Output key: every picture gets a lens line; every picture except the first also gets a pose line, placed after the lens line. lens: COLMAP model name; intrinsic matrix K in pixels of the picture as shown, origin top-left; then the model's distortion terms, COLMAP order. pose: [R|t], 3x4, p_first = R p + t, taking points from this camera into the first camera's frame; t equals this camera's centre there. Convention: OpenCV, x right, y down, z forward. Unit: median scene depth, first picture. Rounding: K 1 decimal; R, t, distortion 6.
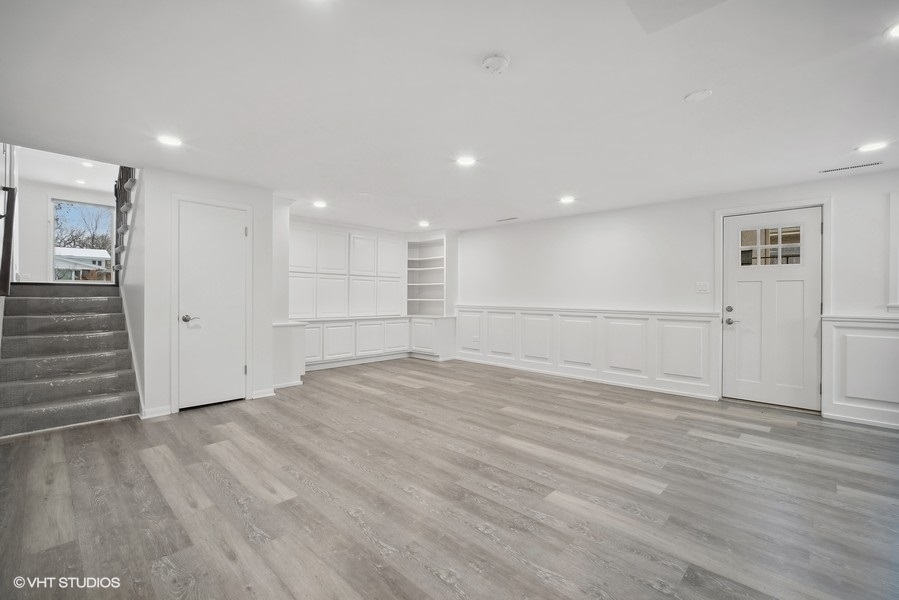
lens RADIAL K [[389.4, 0, 448.4], [0, 389.4, 297.1], [0, 0, 1]] dist [-0.008442, 0.000900]
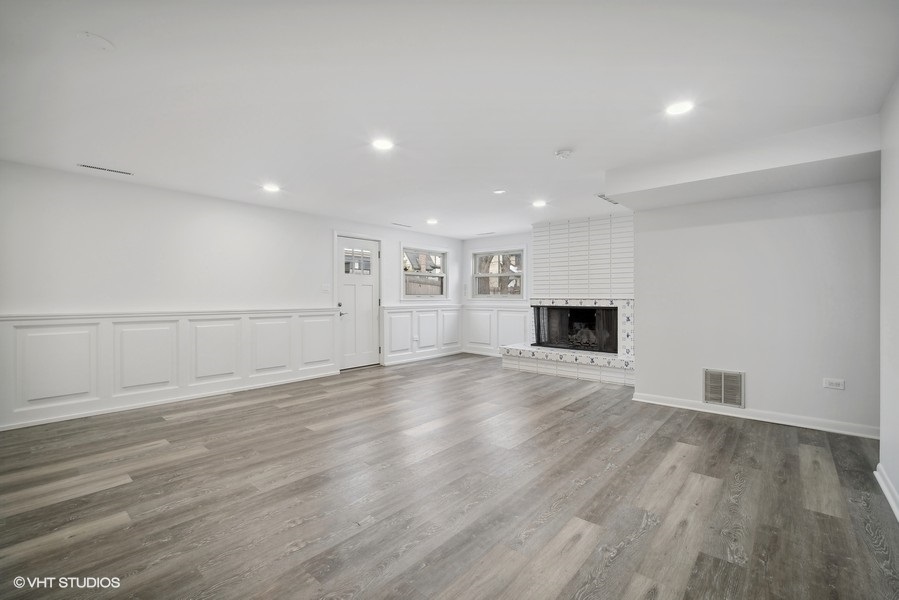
lens RADIAL K [[389.4, 0, 448.5], [0, 389.4, 299.1], [0, 0, 1]] dist [-0.008442, 0.000900]
pose [[-0.041239, -0.011943, 0.999078, -0.737004], [0.002561, 0.999924, 0.012059, -0.004373], [-0.999146, 0.003056, -0.041205, 0.769475]]
